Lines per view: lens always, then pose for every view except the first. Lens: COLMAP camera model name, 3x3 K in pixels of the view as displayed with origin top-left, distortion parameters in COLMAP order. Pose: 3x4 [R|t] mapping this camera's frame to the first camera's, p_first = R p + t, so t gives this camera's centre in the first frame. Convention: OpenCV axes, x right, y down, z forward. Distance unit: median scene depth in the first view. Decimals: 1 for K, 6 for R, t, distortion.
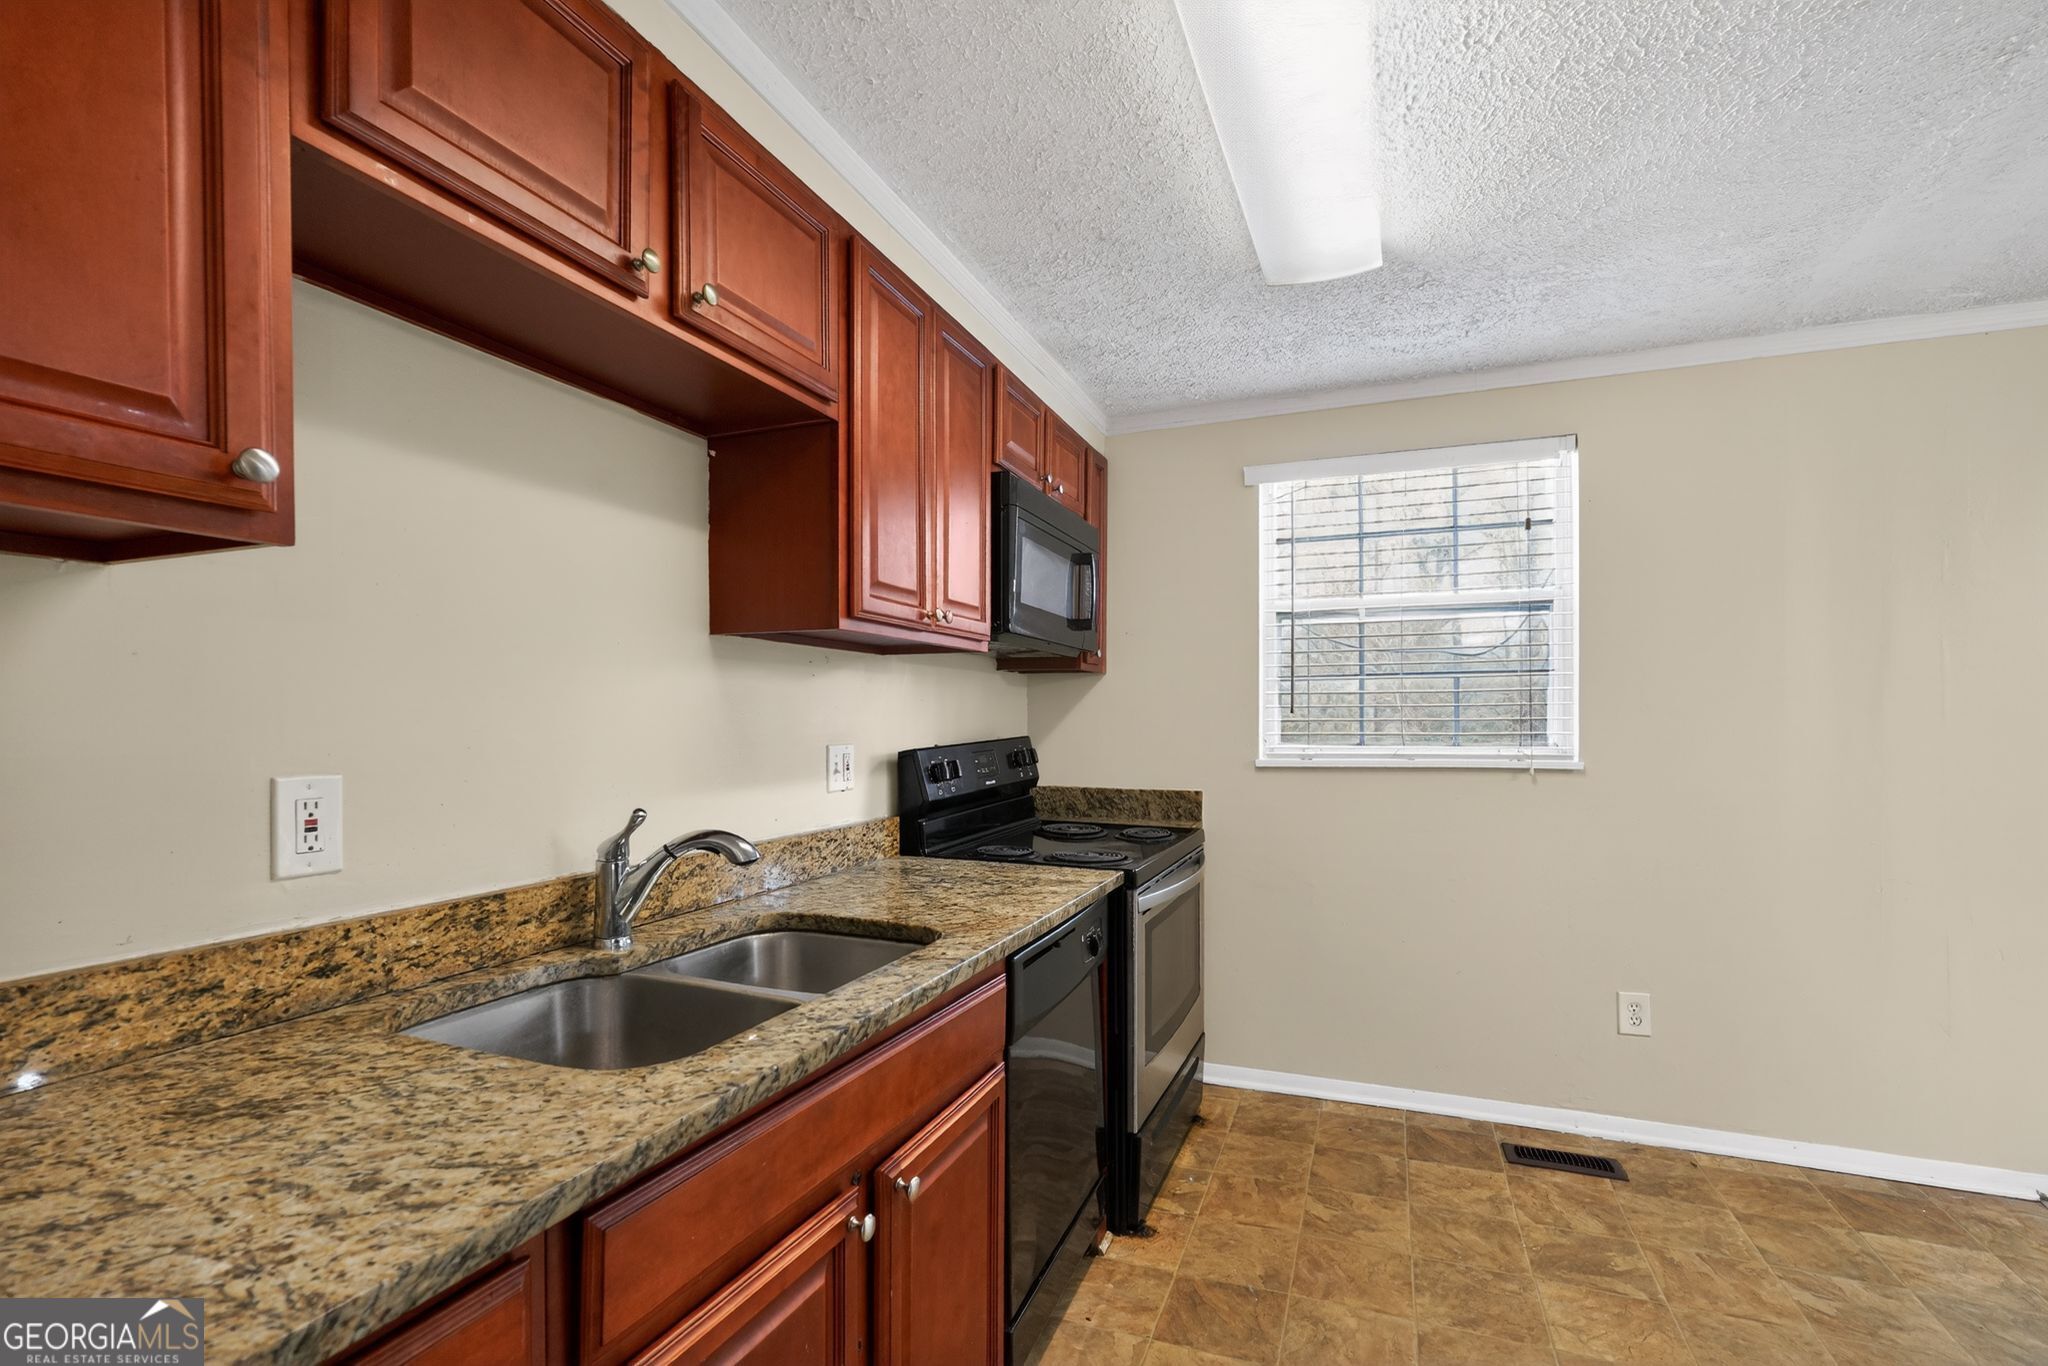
lens RADIAL K [[911.4, 0, 1037.5], [0, 911.4, 723.3], [0, 0, 1]] dist [-0.000081, 0.001058]
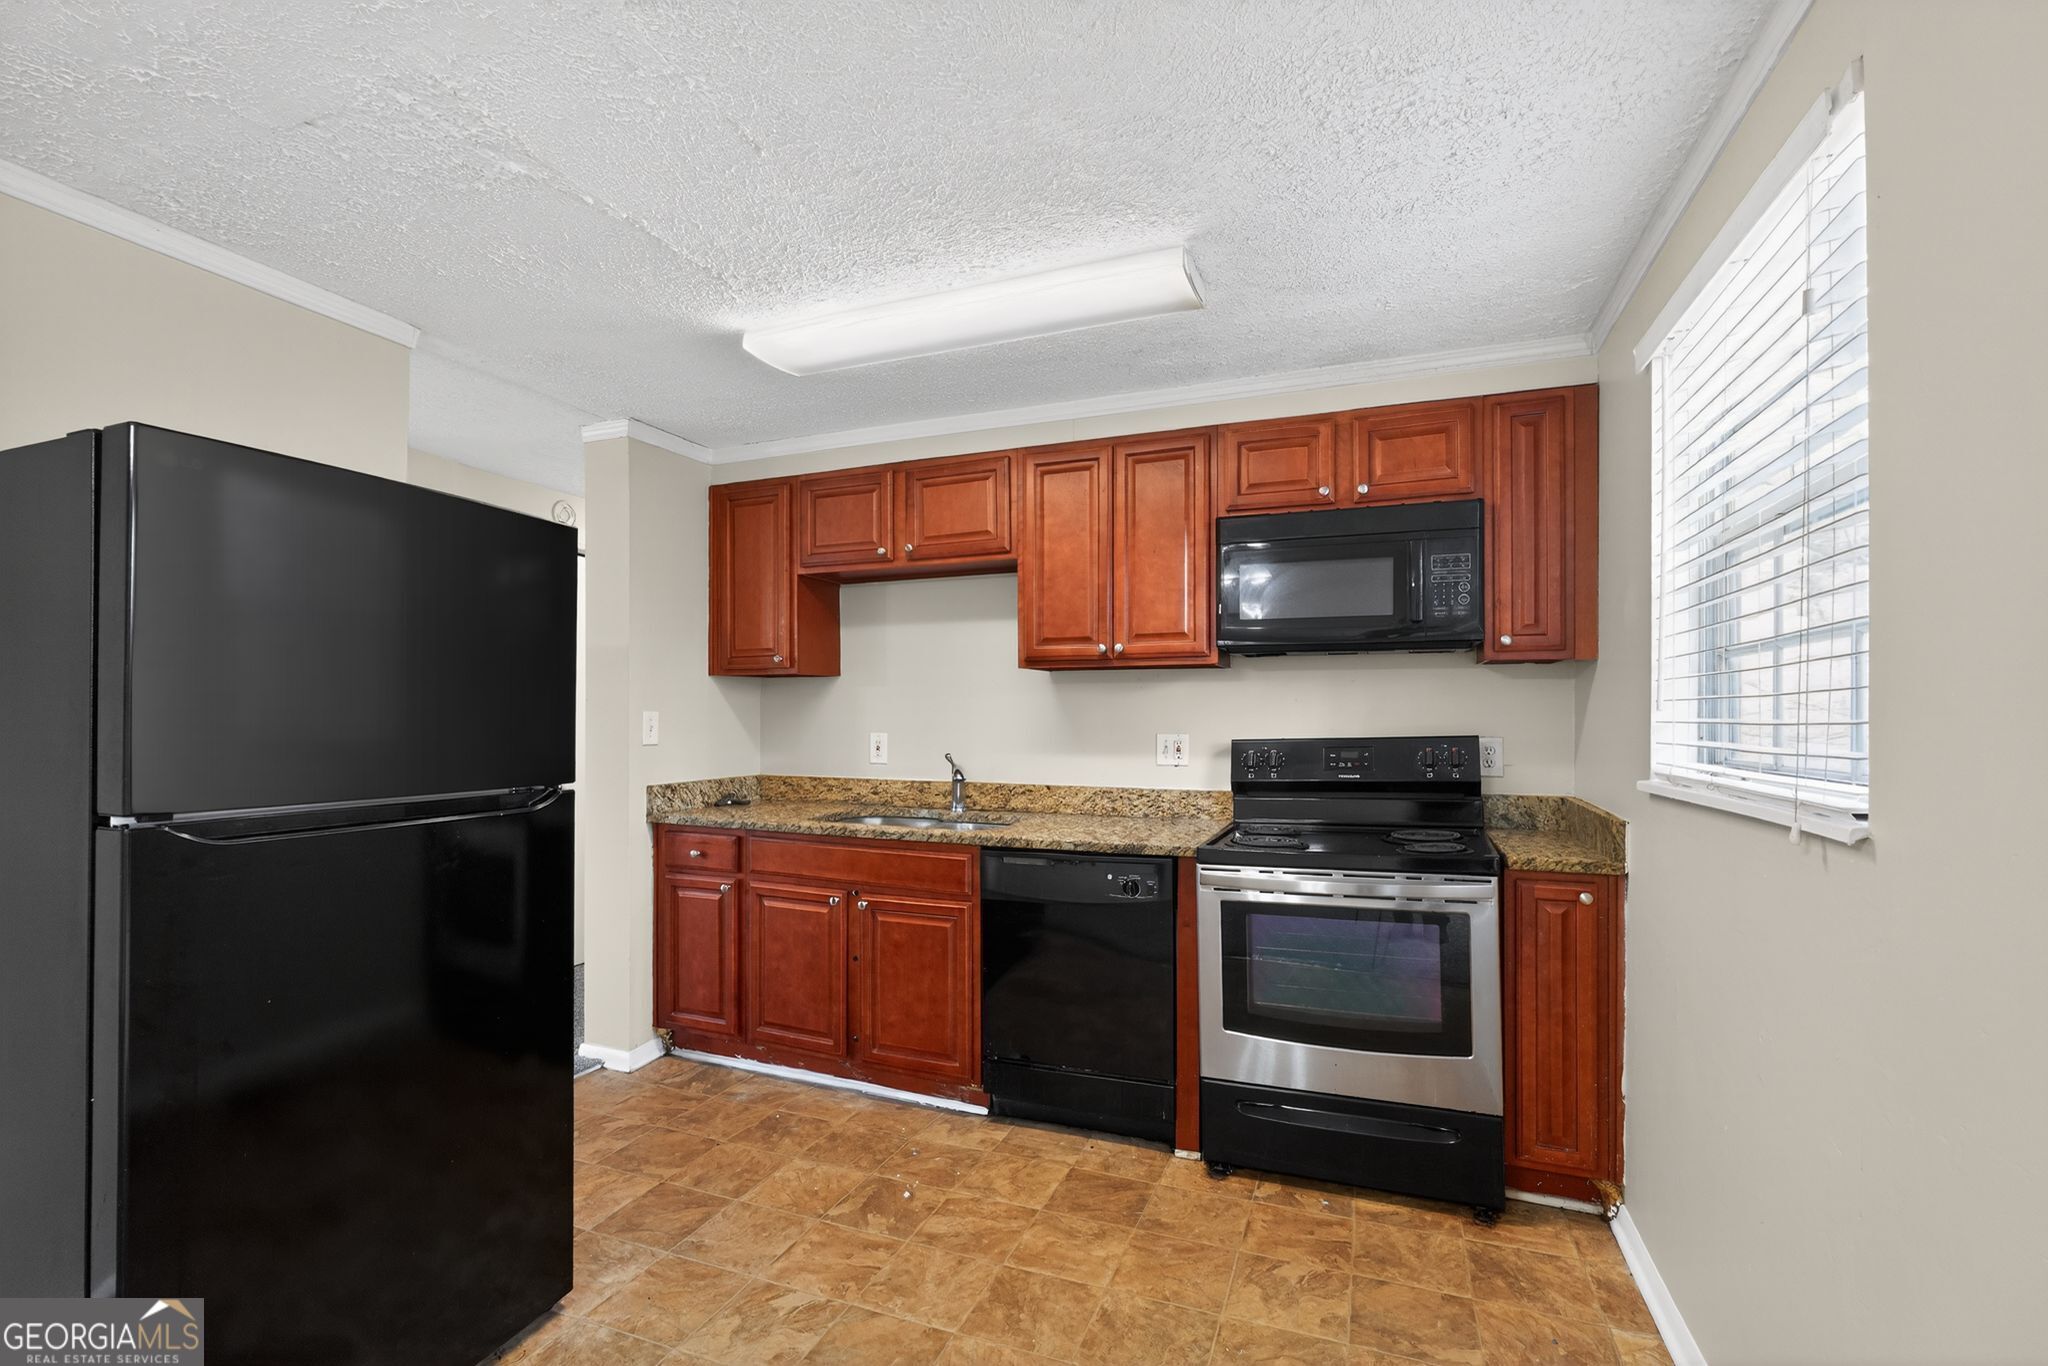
lens RADIAL K [[911.4, 0, 1019.2], [0, 911.4, 701.5], [0, 0, 1]] dist [-0.000081, 0.001058]
pose [[0.001635, -0.013669, -0.999905, 1.295112], [-0.005017, 0.999894, -0.013677, -0.007463], [0.999986, 0.005039, 0.001567, 0.784215]]
